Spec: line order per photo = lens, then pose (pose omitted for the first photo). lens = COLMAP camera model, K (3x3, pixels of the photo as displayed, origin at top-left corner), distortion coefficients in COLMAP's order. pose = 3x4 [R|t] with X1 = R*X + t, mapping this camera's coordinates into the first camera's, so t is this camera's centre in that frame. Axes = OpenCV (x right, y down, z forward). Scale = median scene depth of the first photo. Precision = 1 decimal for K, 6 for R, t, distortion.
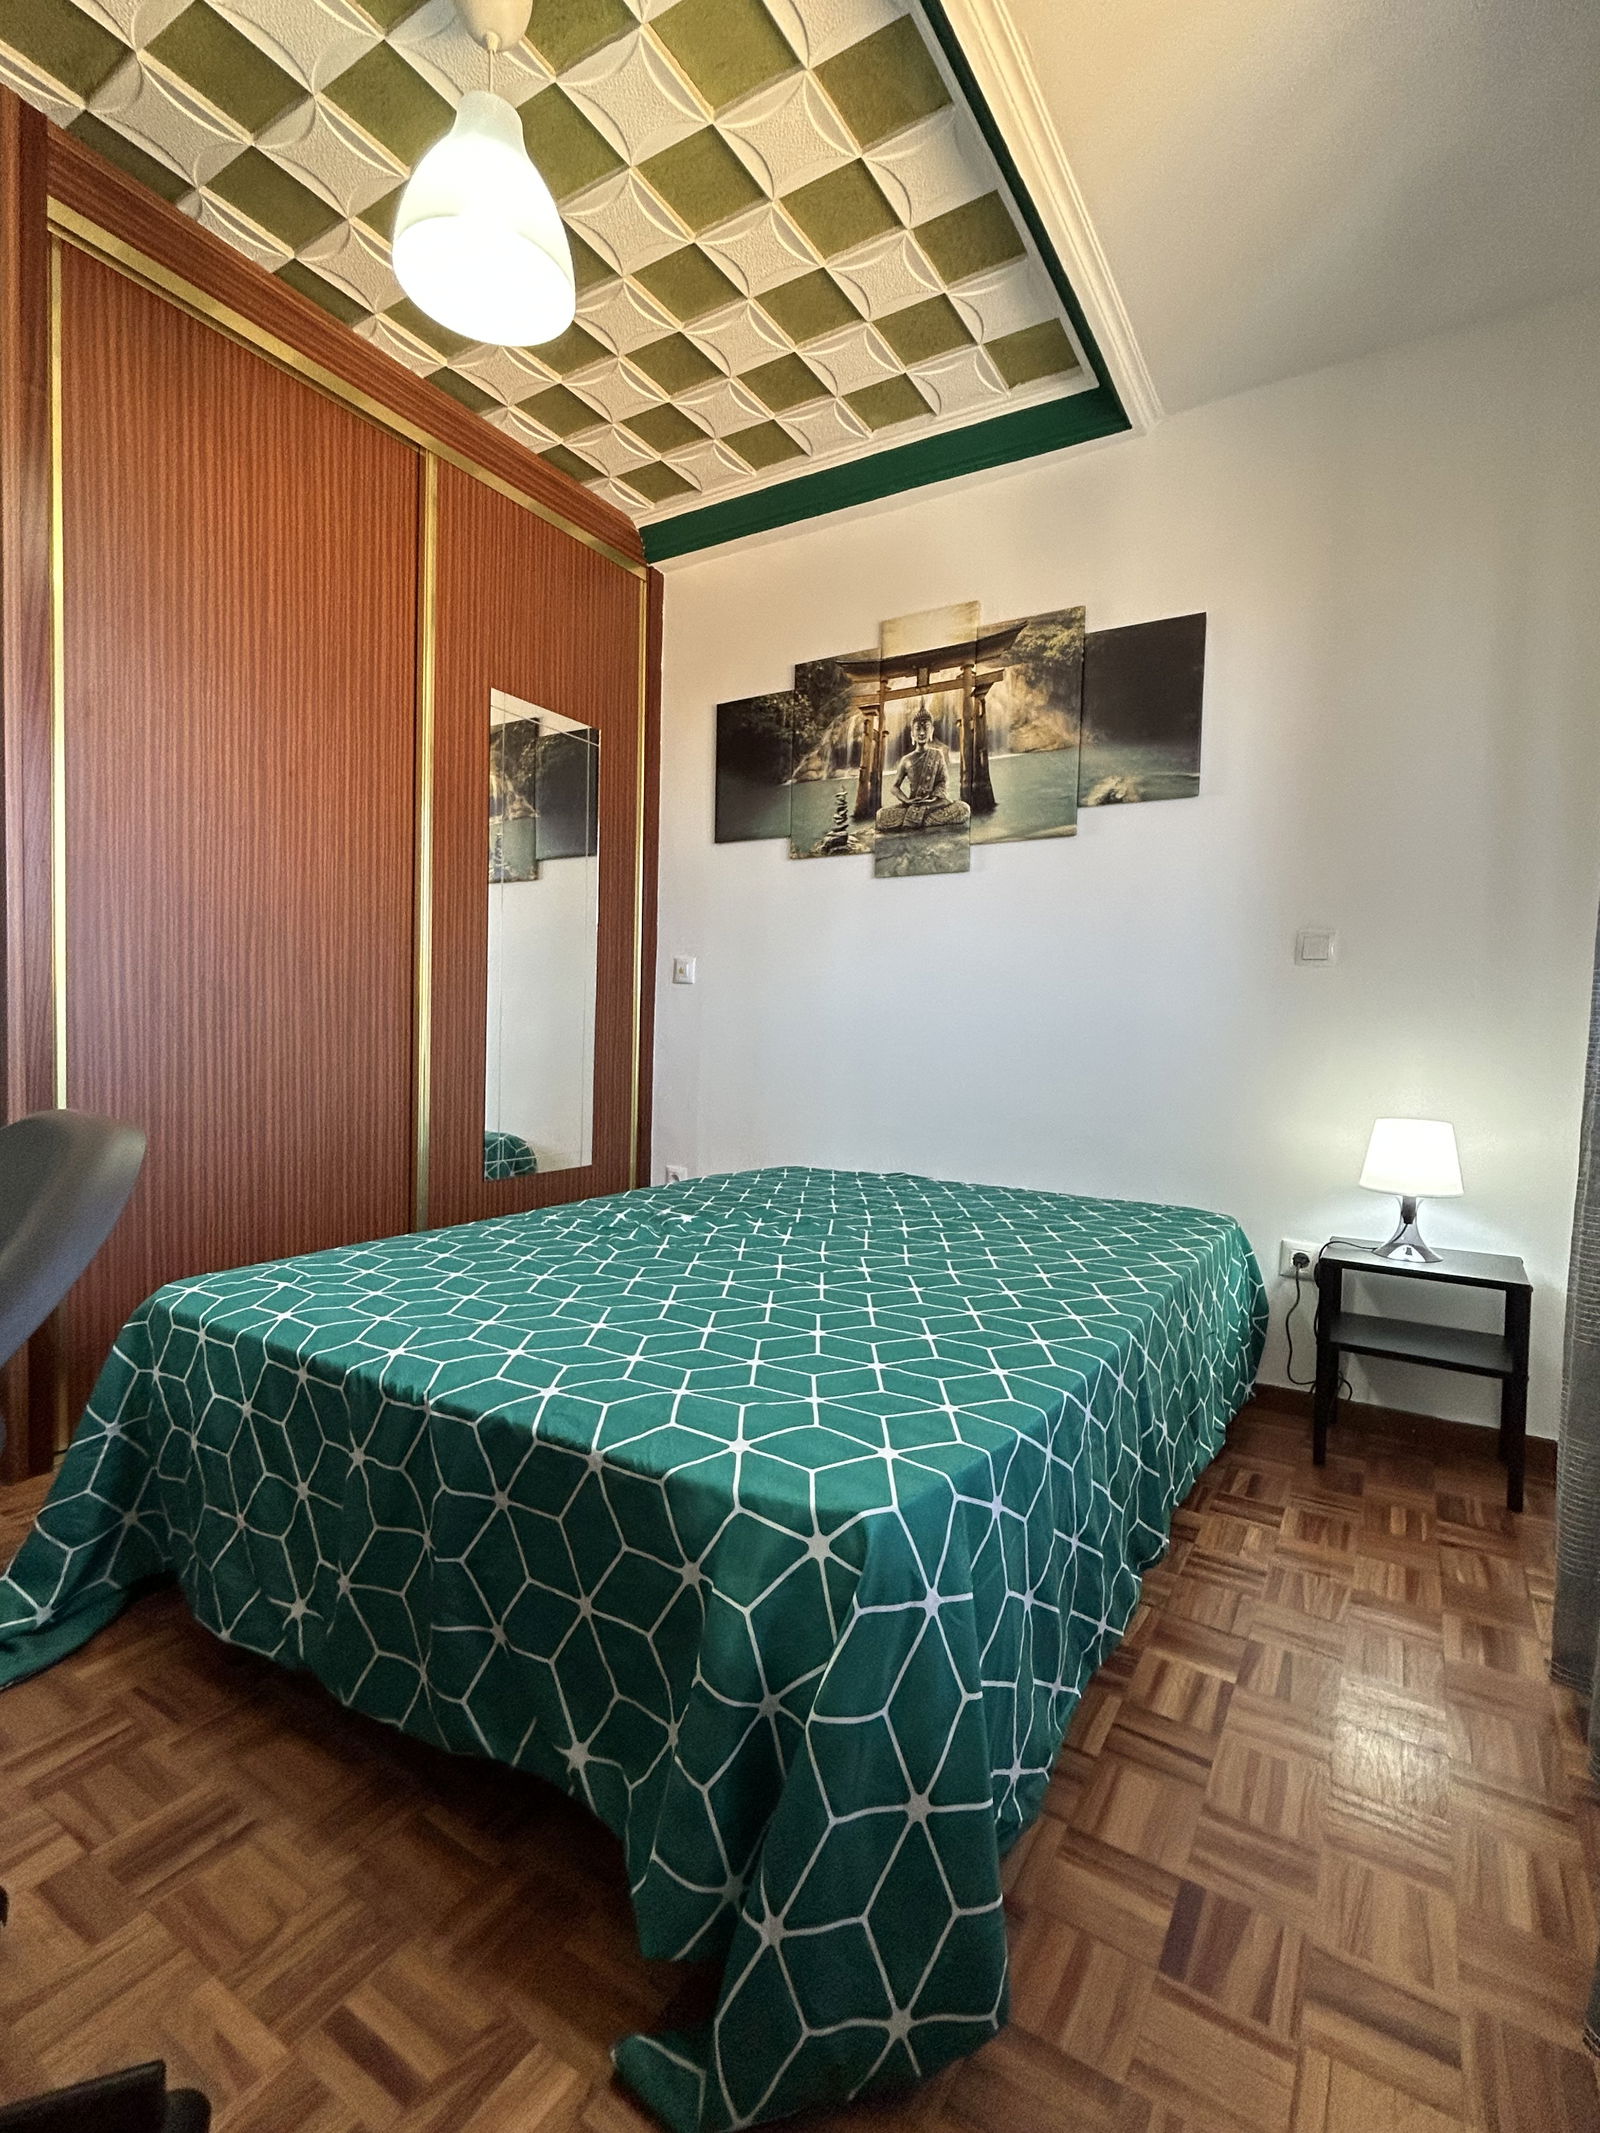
lens RADIAL K [[992.9, 0, 800.0], [0, 992.9, 1066.5], [0, 0, 1]] dist [-0.009667, 0.005718]
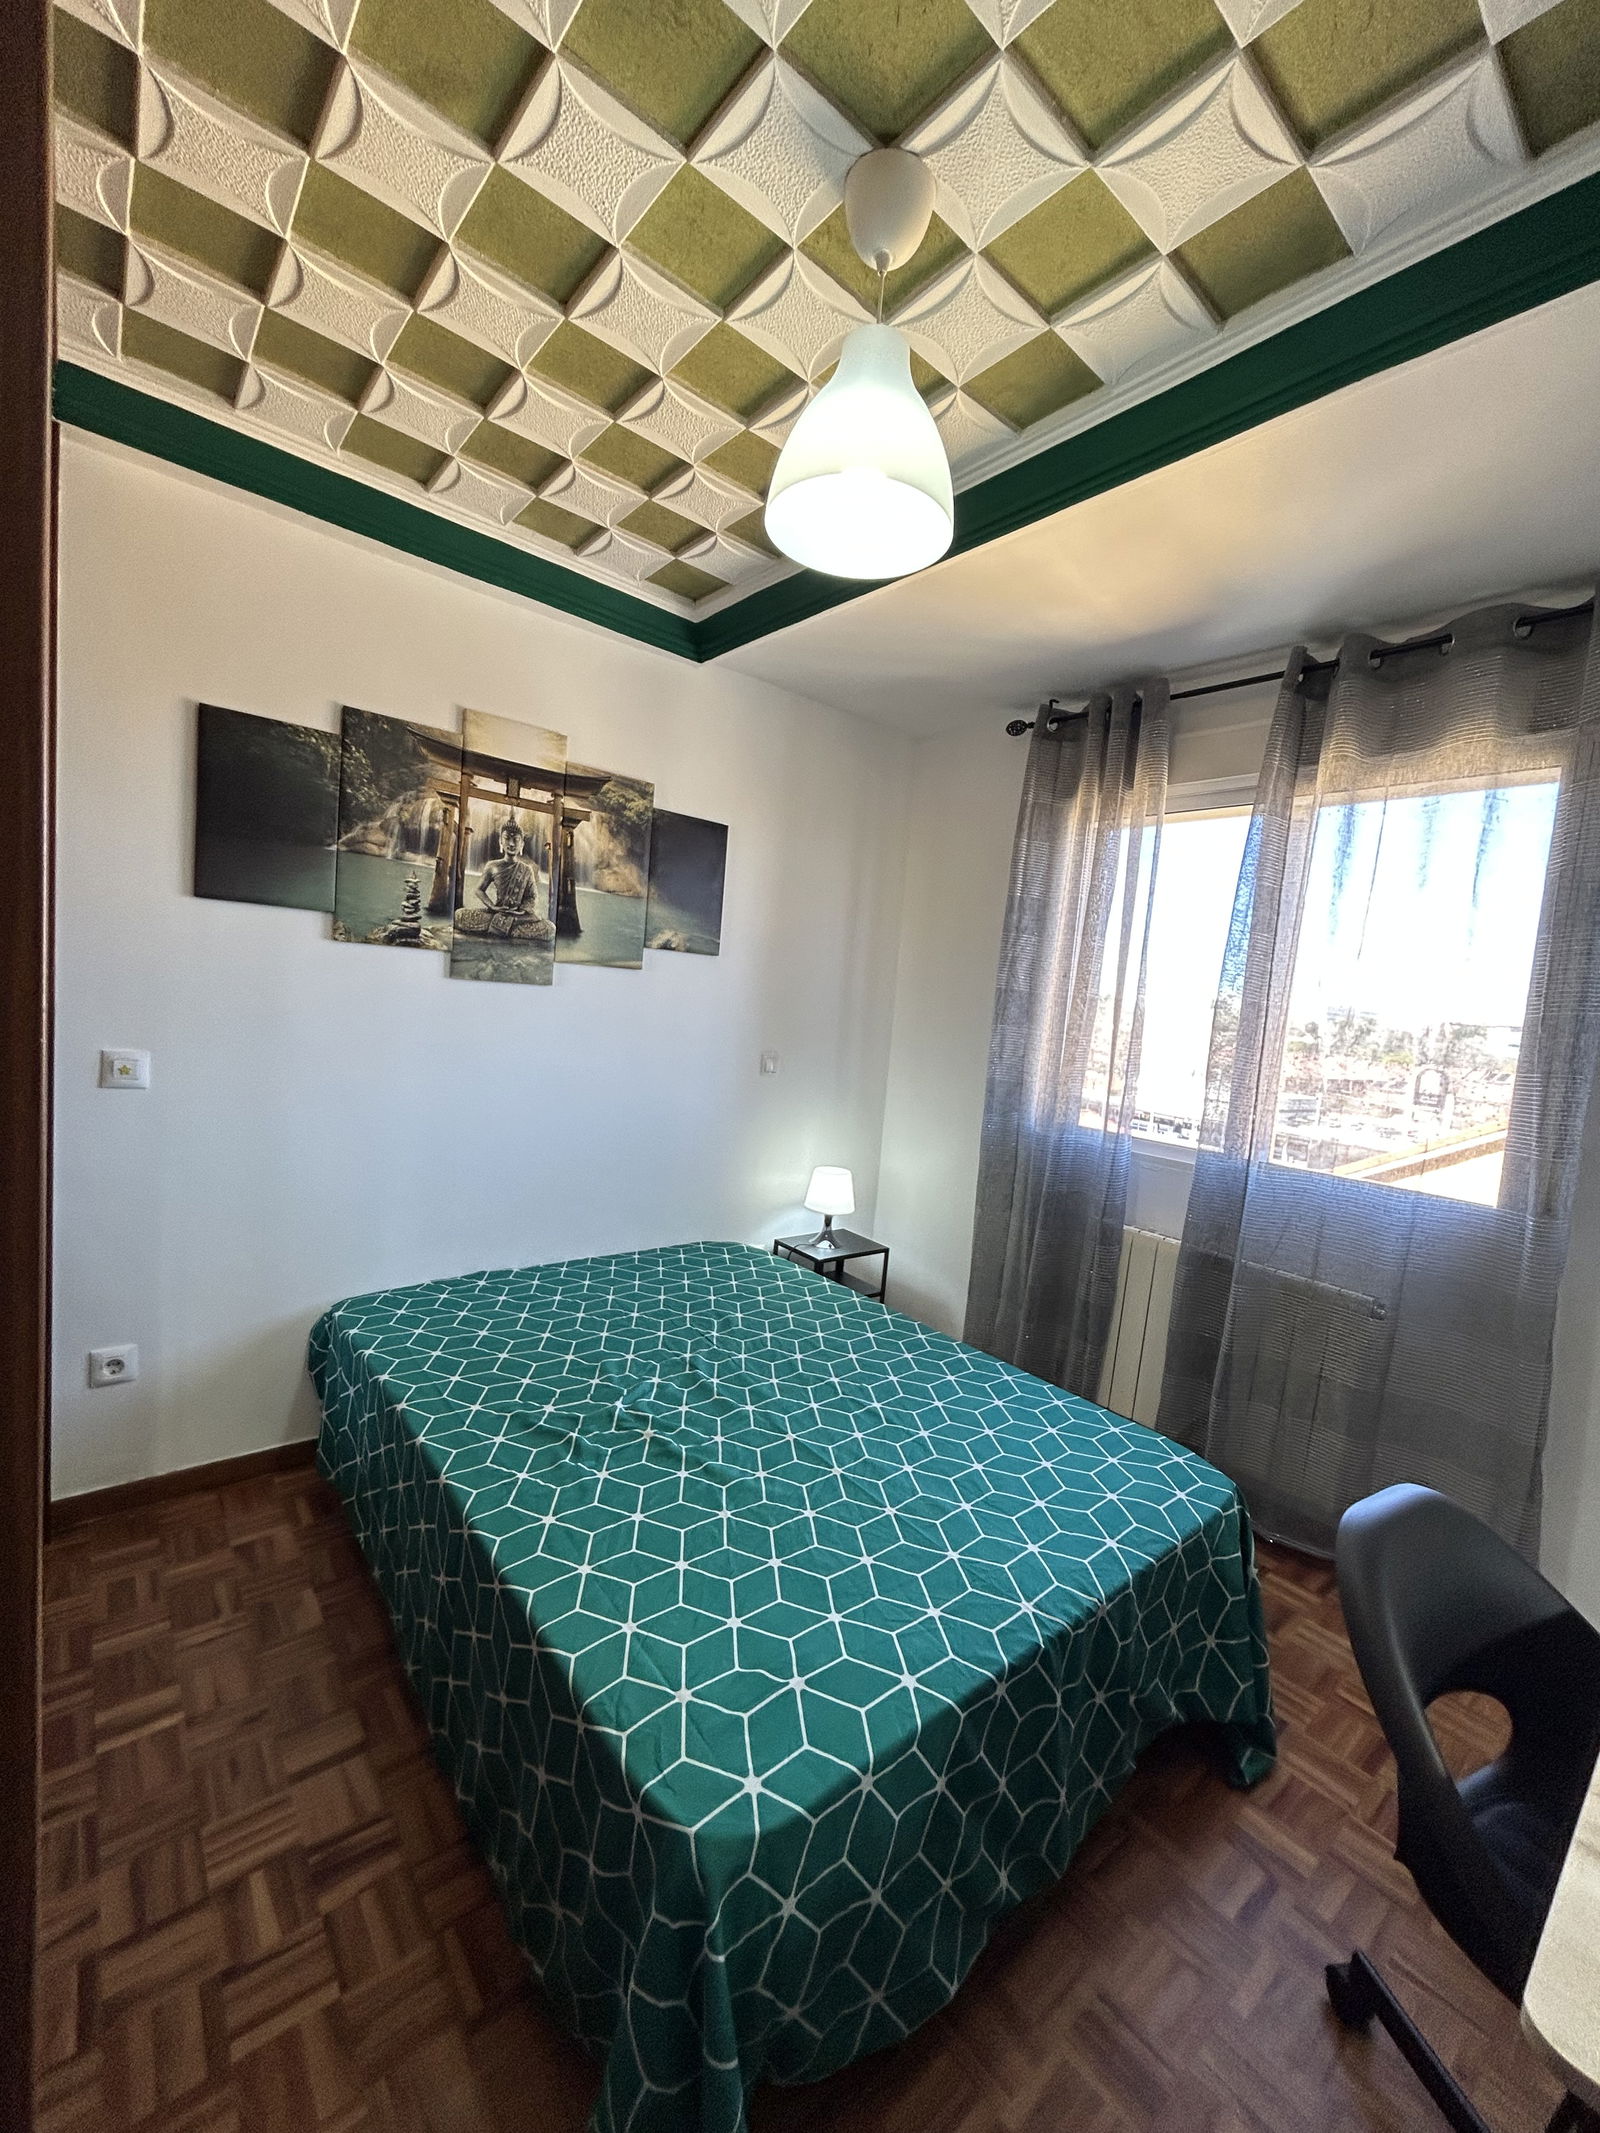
lens RADIAL K [[860.2, 0, 800.0], [0, 860.2, 1066.5], [0, 0, 1]] dist [-0.000840, 0.000068]
pose [[0.306816, -0.079280, 0.948461, -0.639125], [-0.038786, 0.994655, 0.095688, -0.205269], [-0.950978, -0.066145, 0.302102, 0.437504]]
